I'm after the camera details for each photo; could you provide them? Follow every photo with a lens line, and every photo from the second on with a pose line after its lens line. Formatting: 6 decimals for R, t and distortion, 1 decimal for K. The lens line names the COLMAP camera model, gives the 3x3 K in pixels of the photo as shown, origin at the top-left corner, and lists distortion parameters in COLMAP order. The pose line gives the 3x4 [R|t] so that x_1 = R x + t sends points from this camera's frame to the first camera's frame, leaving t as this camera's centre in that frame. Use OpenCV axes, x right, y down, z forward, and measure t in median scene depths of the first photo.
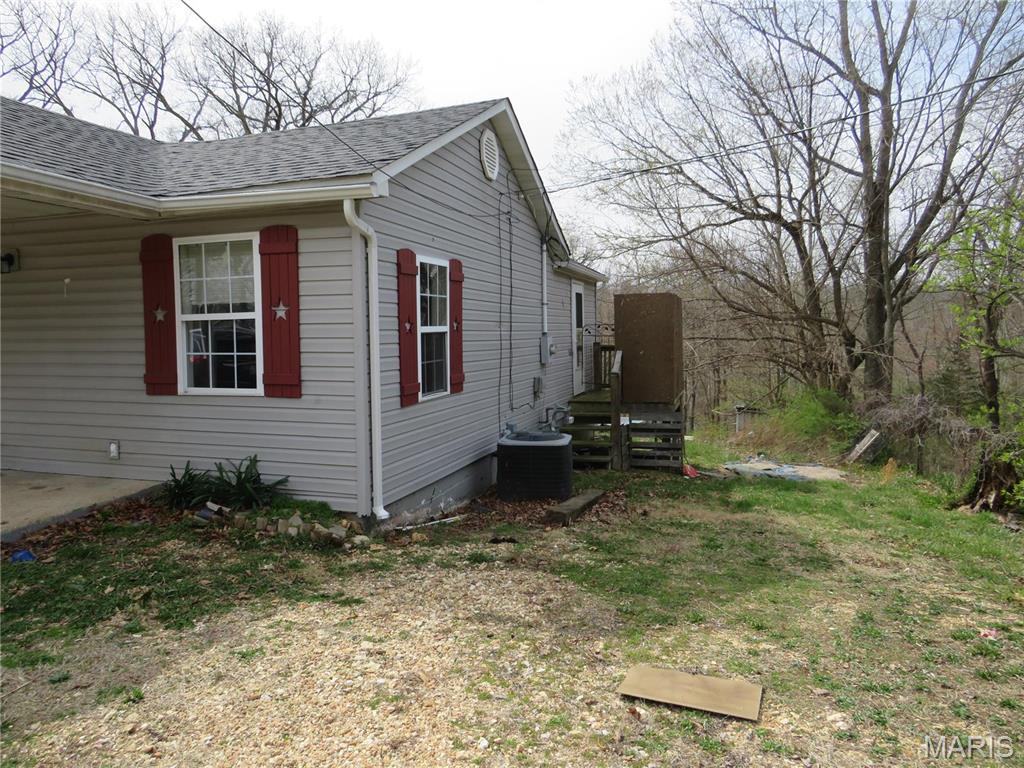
lens RADIAL K [[717.1, 0, 517.1], [0, 717.1, 381.0], [0, 0, 1]] dist [-0.033352, 0.009563]
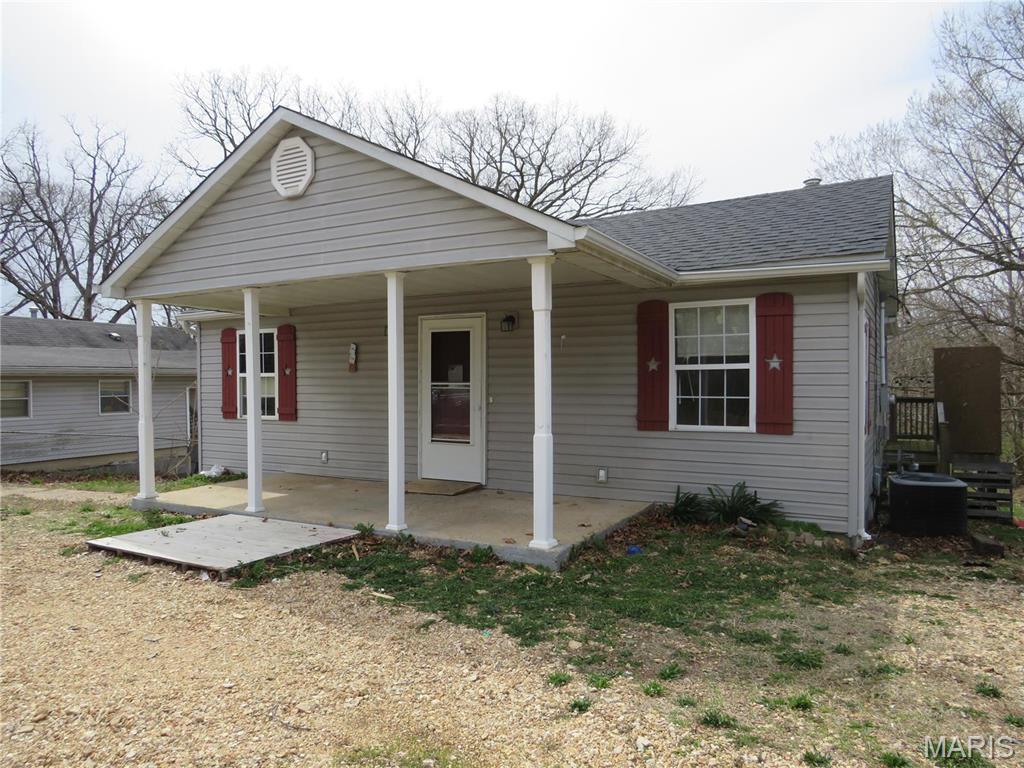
lens RADIAL K [[717.1, 0, 517.1], [0, 717.1, 381.0], [0, 0, 1]] dist [-0.033352, 0.009563]
pose [[0.977575, 0.007811, -0.210444, -0.489961], [-0.023110, 0.997255, -0.070339, 0.027929], [0.209317, 0.073625, 0.975072, -0.264564]]
